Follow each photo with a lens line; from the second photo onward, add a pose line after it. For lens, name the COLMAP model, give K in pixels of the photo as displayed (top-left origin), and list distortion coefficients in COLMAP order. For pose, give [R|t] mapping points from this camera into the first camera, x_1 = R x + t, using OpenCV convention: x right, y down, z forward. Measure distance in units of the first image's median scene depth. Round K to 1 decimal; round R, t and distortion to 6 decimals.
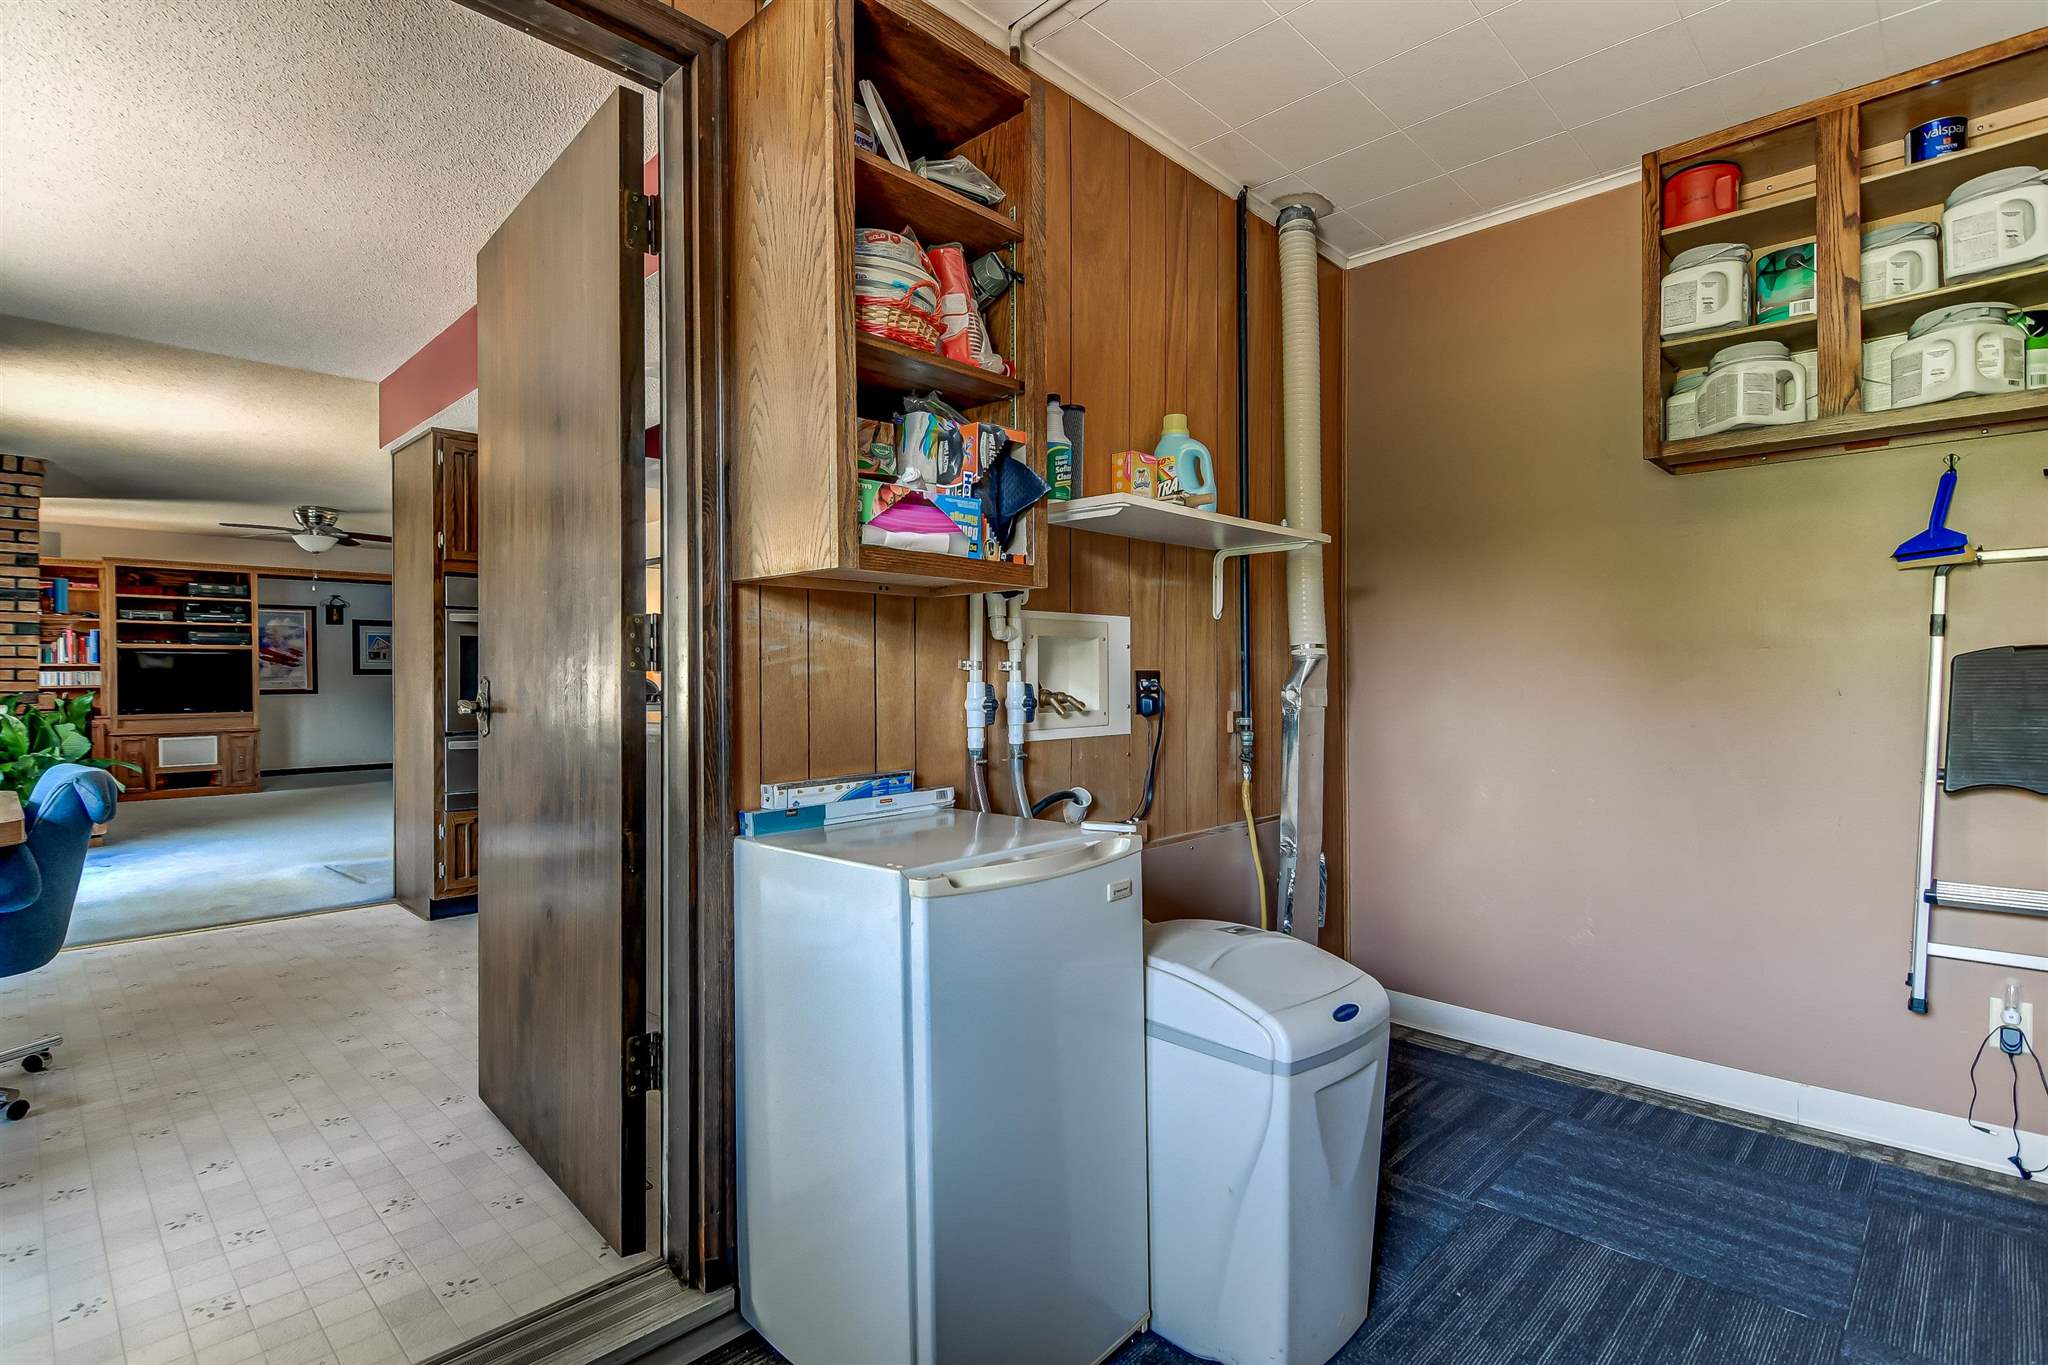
lens RADIAL K [[982.8, 0, 1007.8], [0, 982.8, 678.4], [0, 0, 1]] dist [0.010162, -0.009298]
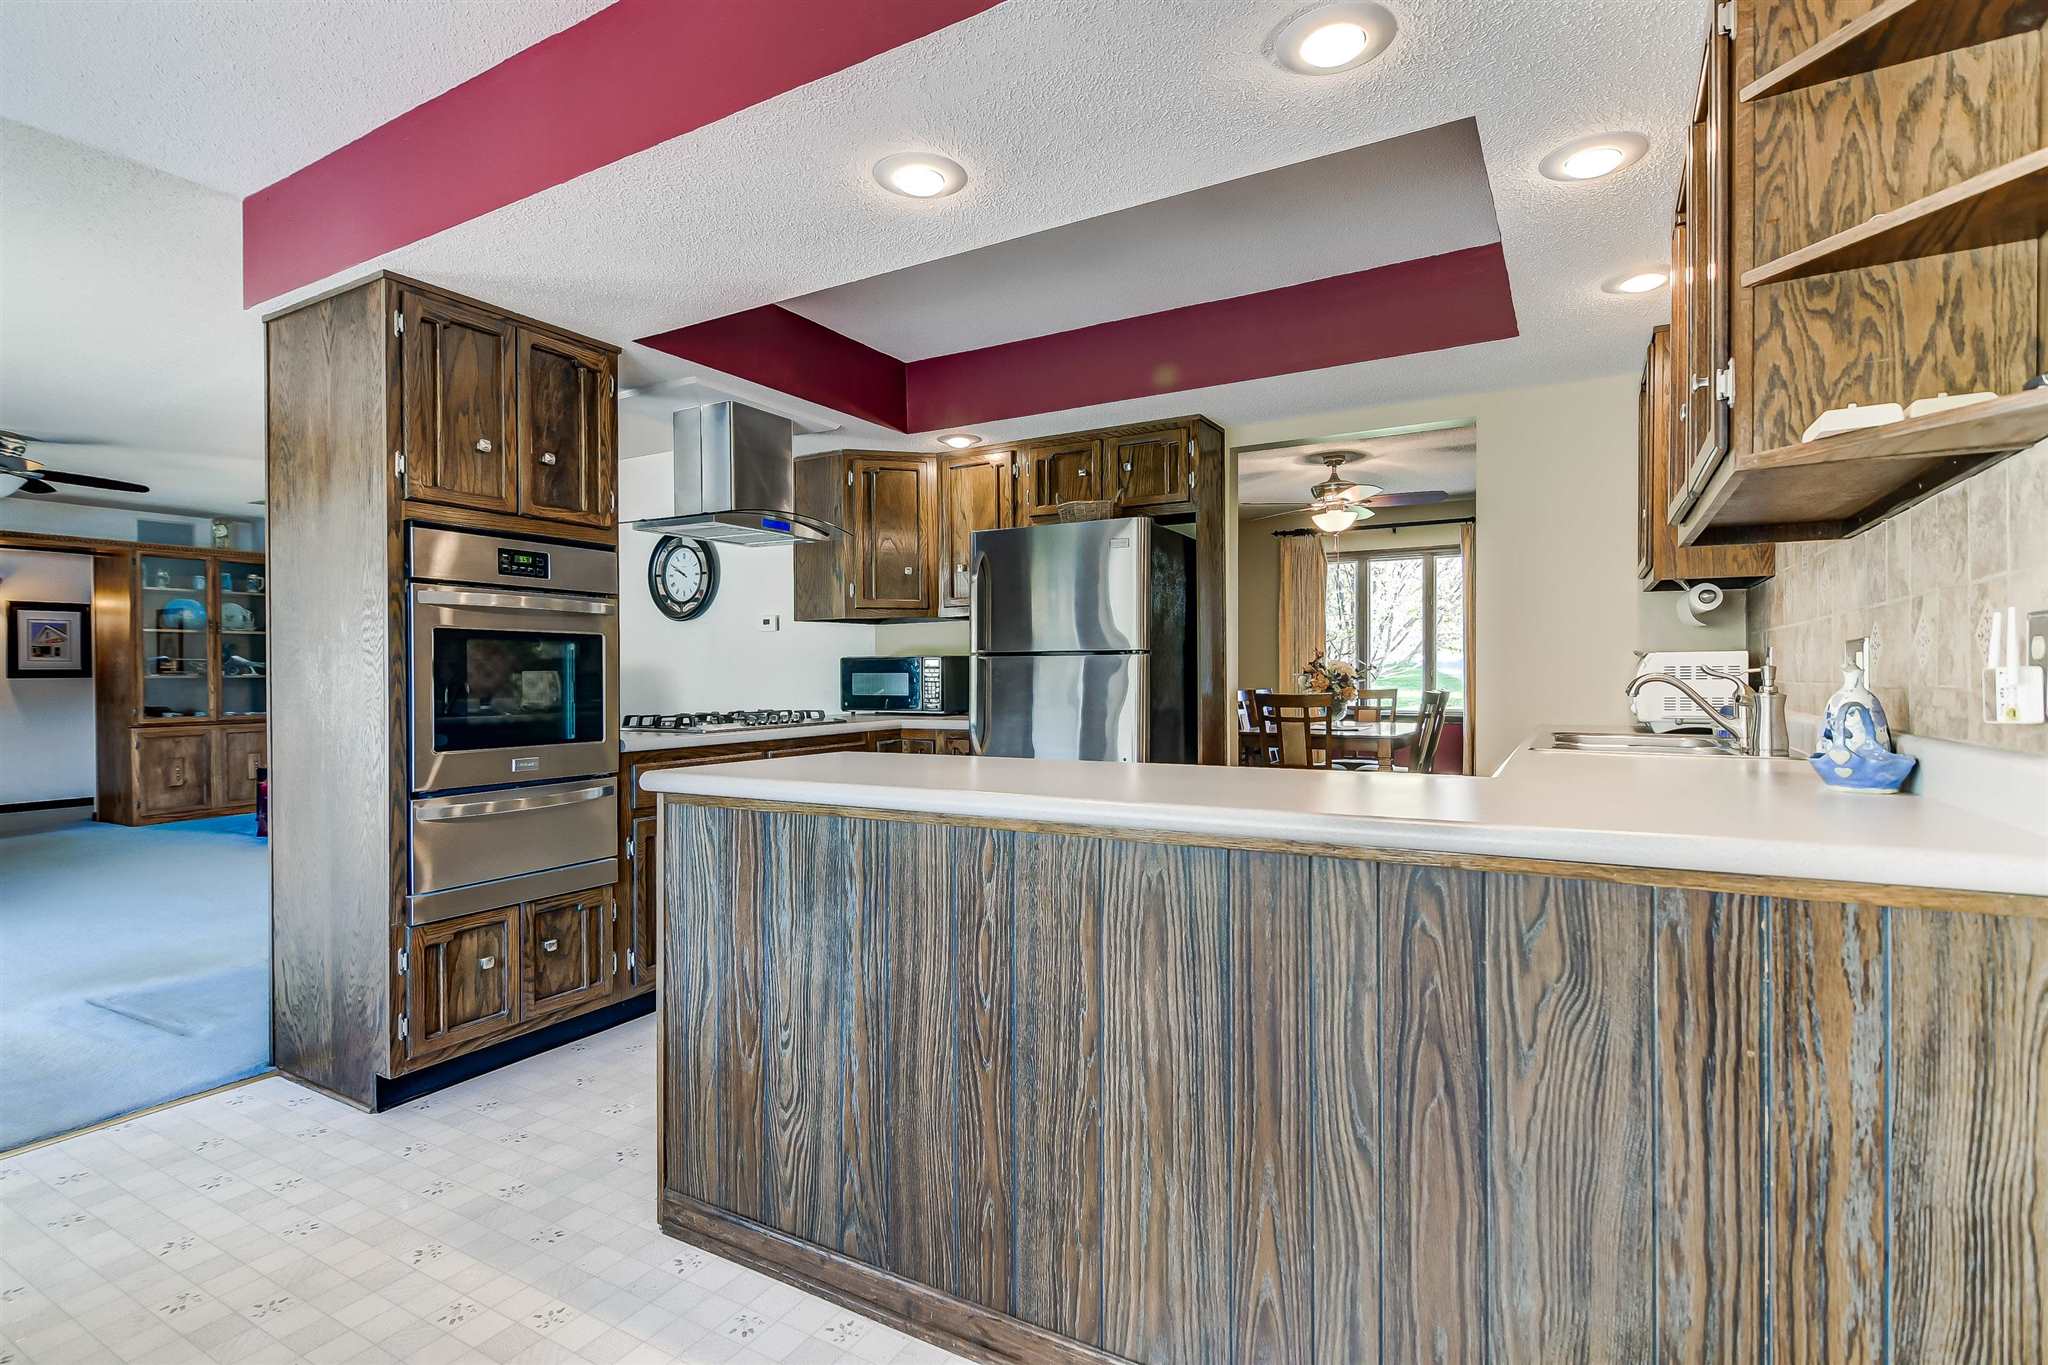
lens RADIAL K [[982.8, 0, 1007.8], [0, 982.8, 678.4], [0, 0, 1]] dist [0.010162, -0.009298]
pose [[0.969067, -0.004624, 0.246754, -0.179865], [0.002994, 0.999971, 0.006982, -0.008070], [-0.246779, -0.006028, 0.969053, 0.166489]]
